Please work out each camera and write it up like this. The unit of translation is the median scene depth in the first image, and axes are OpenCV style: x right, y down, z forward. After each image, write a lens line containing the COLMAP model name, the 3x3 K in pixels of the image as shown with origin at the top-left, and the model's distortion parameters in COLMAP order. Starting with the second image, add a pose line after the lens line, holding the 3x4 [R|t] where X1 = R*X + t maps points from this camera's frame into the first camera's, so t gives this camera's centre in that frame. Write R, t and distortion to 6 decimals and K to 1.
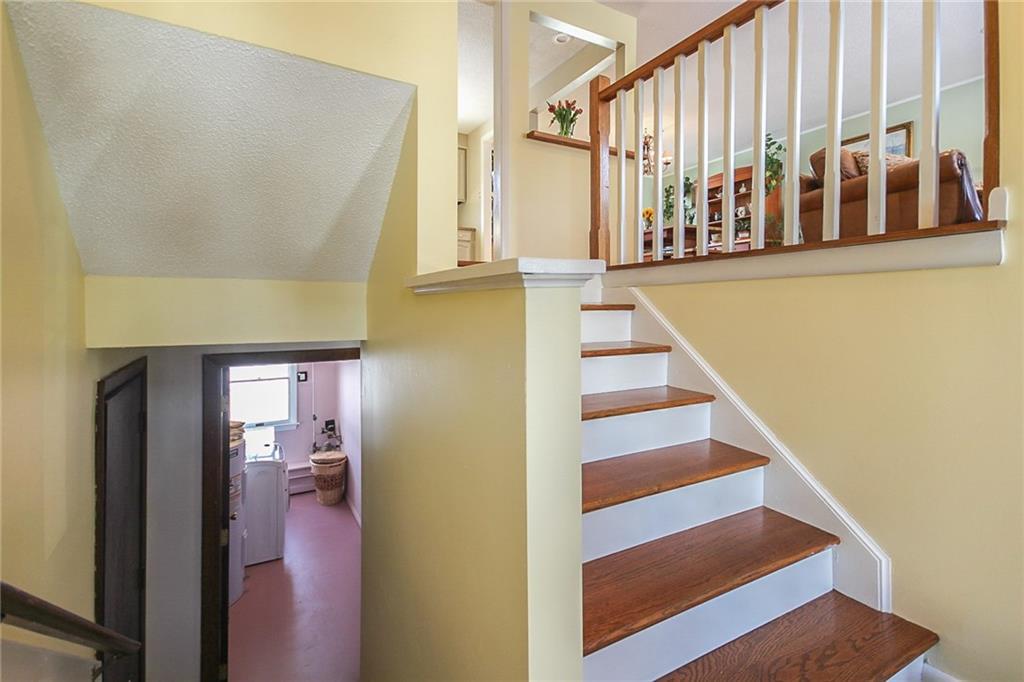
lens RADIAL K [[473.8, 0, 508.8], [0, 473.8, 335.9], [0, 0, 1]] dist [0.049468, -0.020991]
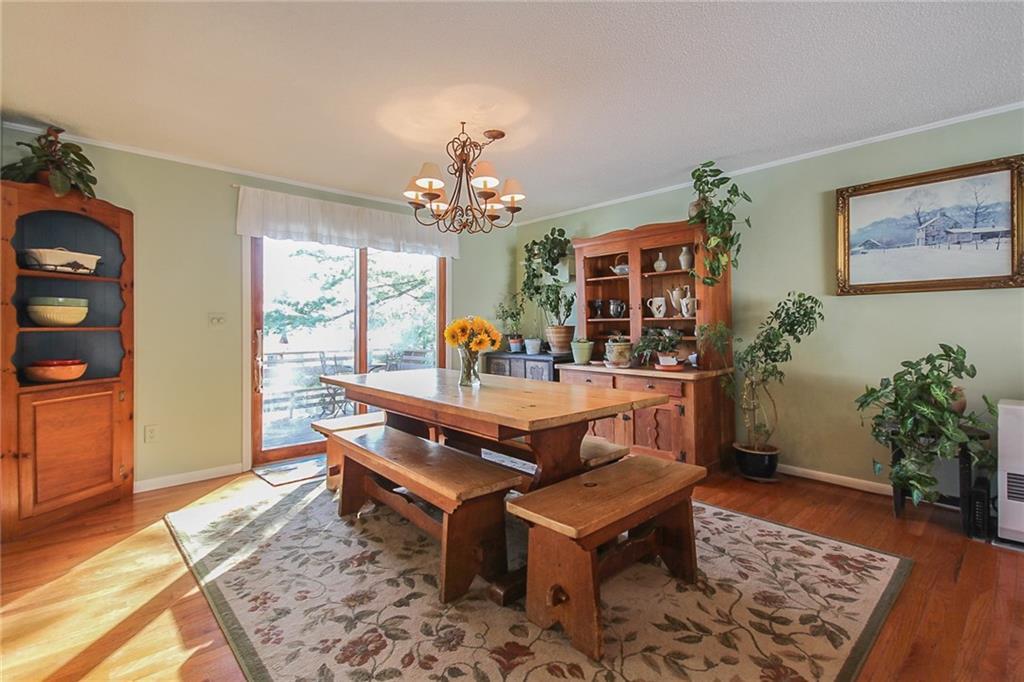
lens RADIAL K [[473.8, 0, 508.8], [0, 473.8, 335.9], [0, 0, 1]] dist [0.049468, -0.020991]
pose [[0.972587, -0.006175, 0.232457, 0.207102], [0.016625, 0.998936, -0.043024, -0.207840], [-0.231944, 0.045709, 0.971655, 0.539749]]
